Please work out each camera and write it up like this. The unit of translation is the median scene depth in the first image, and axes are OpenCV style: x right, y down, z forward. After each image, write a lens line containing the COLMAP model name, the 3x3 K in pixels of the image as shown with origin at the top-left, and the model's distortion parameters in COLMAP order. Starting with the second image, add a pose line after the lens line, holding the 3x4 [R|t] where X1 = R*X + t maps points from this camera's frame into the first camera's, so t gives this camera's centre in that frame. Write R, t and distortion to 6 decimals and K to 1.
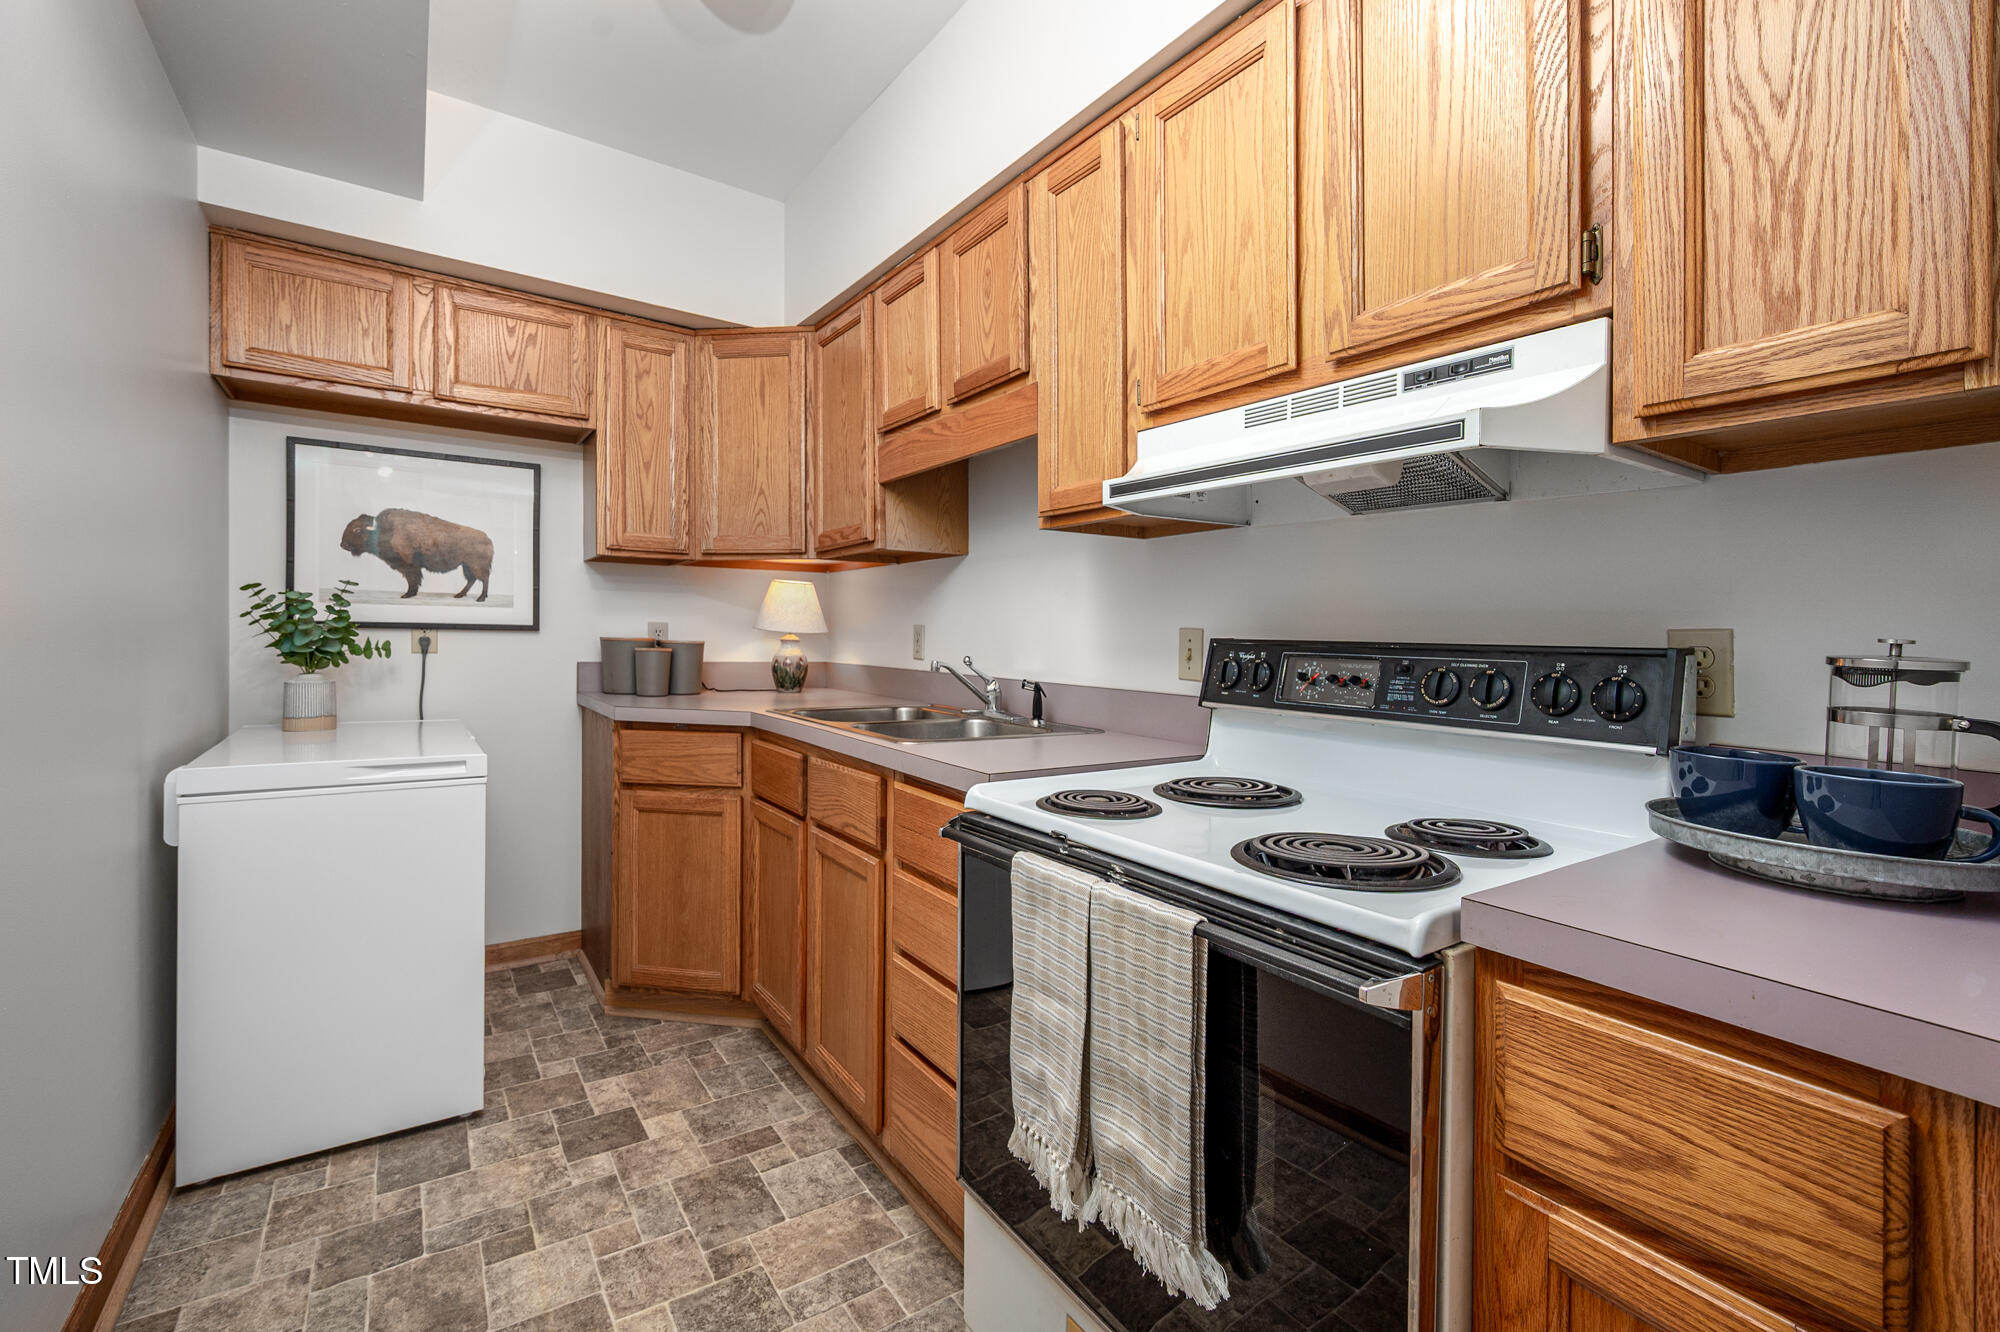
lens RADIAL K [[867.7, 0, 998.1], [0, 867.7, 647.8], [0, 0, 1]] dist [0.001421, -0.000031]
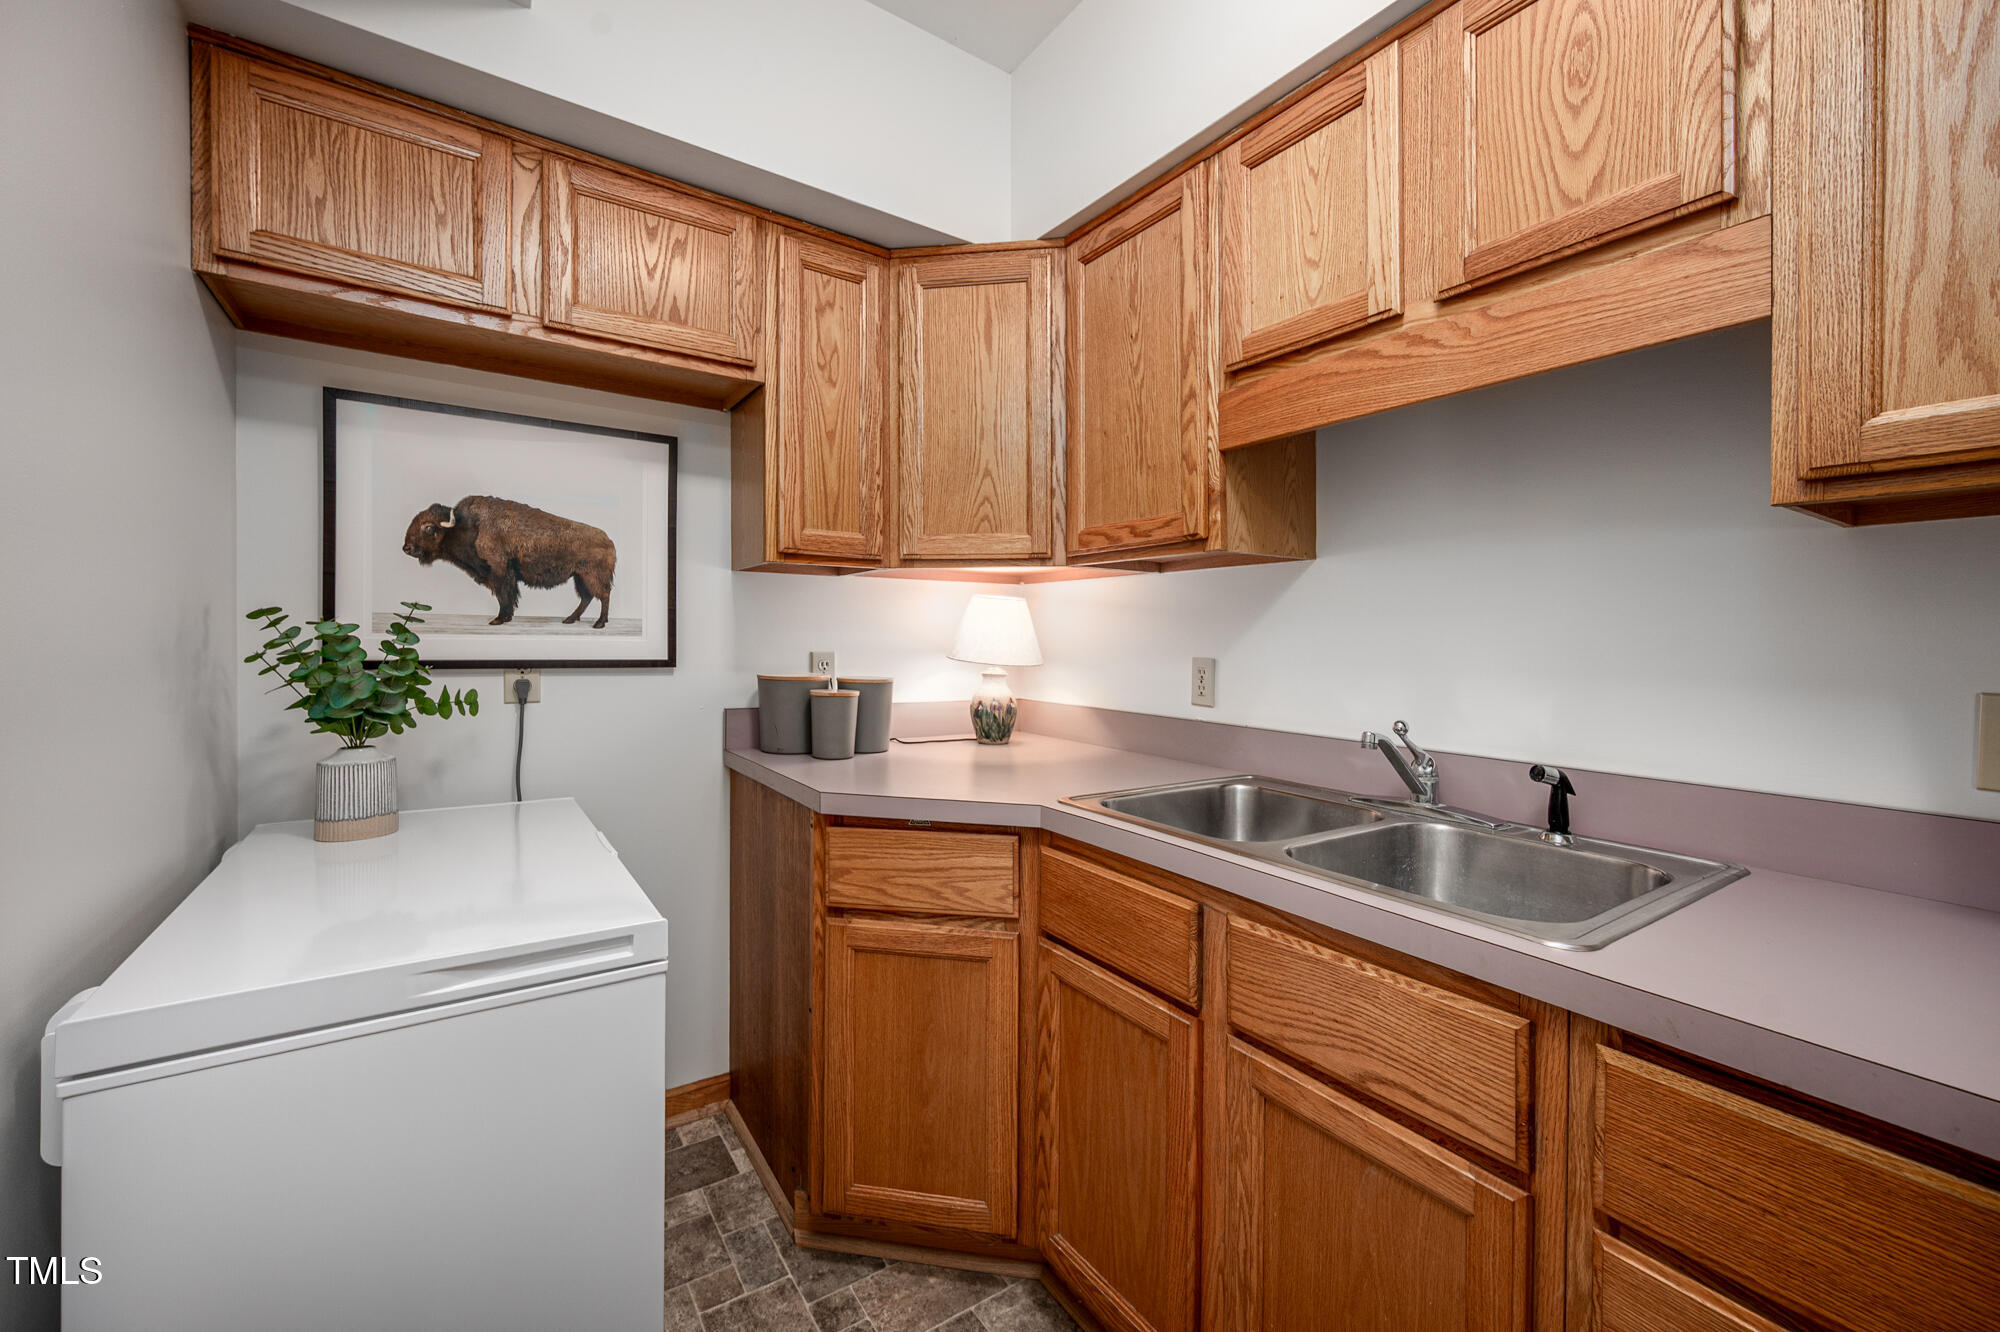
lens RADIAL K [[793.4, 0, 992.7], [0, 793.4, 649.0], [0, 0, 1]] dist [-0.000193, 0.000369]
pose [[0.999965, -0.002787, -0.007946, -0.297624], [0.002793, 0.999996, 0.000735, -0.039736], [0.007944, -0.000757, 0.999968, 0.390971]]
